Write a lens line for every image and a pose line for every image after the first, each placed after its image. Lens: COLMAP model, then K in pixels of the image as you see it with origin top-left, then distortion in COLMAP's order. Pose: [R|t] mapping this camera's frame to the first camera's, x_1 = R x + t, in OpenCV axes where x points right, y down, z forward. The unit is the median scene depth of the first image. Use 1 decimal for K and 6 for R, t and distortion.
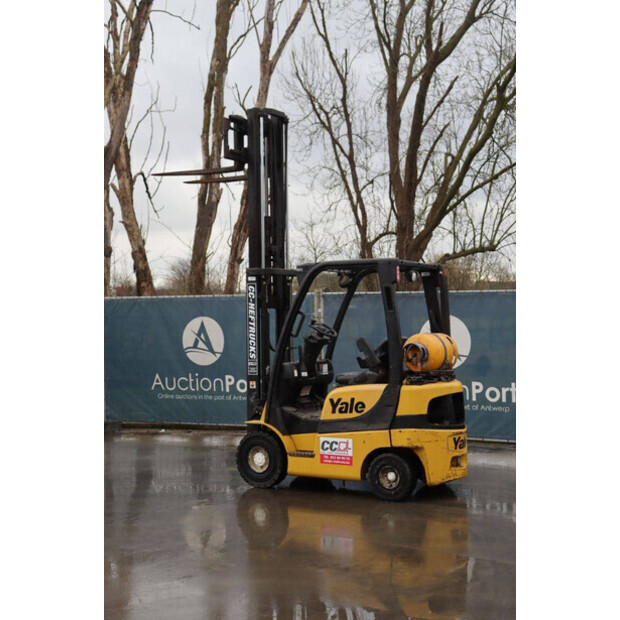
lens RADIAL K [[979.1, 0, 304.8], [0, 979.1, 309.4], [0, 0, 1]] dist [0.141645, 0.000000]
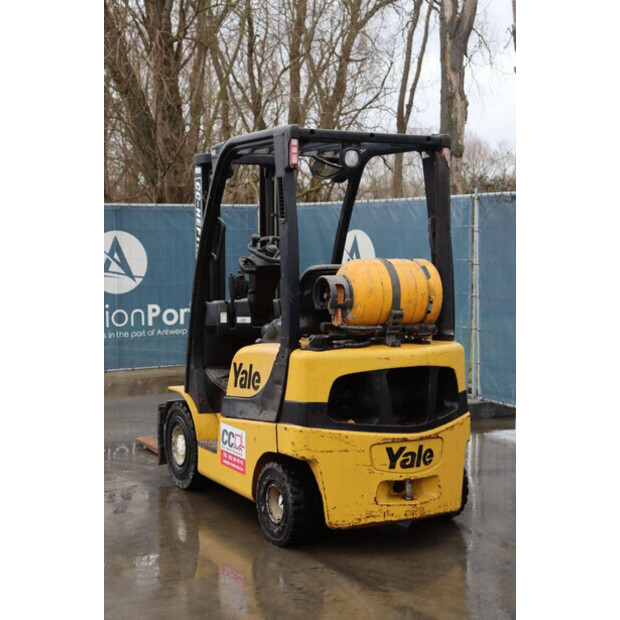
lens RADIAL K [[1048.8, 0, 307.4], [0, 1048.8, 309.2], [0, 0, 1]] dist [0.160608, 0.000000]
pose [[0.864982, 0.041040, -0.500122, 0.392192], [-0.000110, 0.996666, 0.081595, 0.003840], [0.501803, -0.070523, 0.862102, 0.454580]]
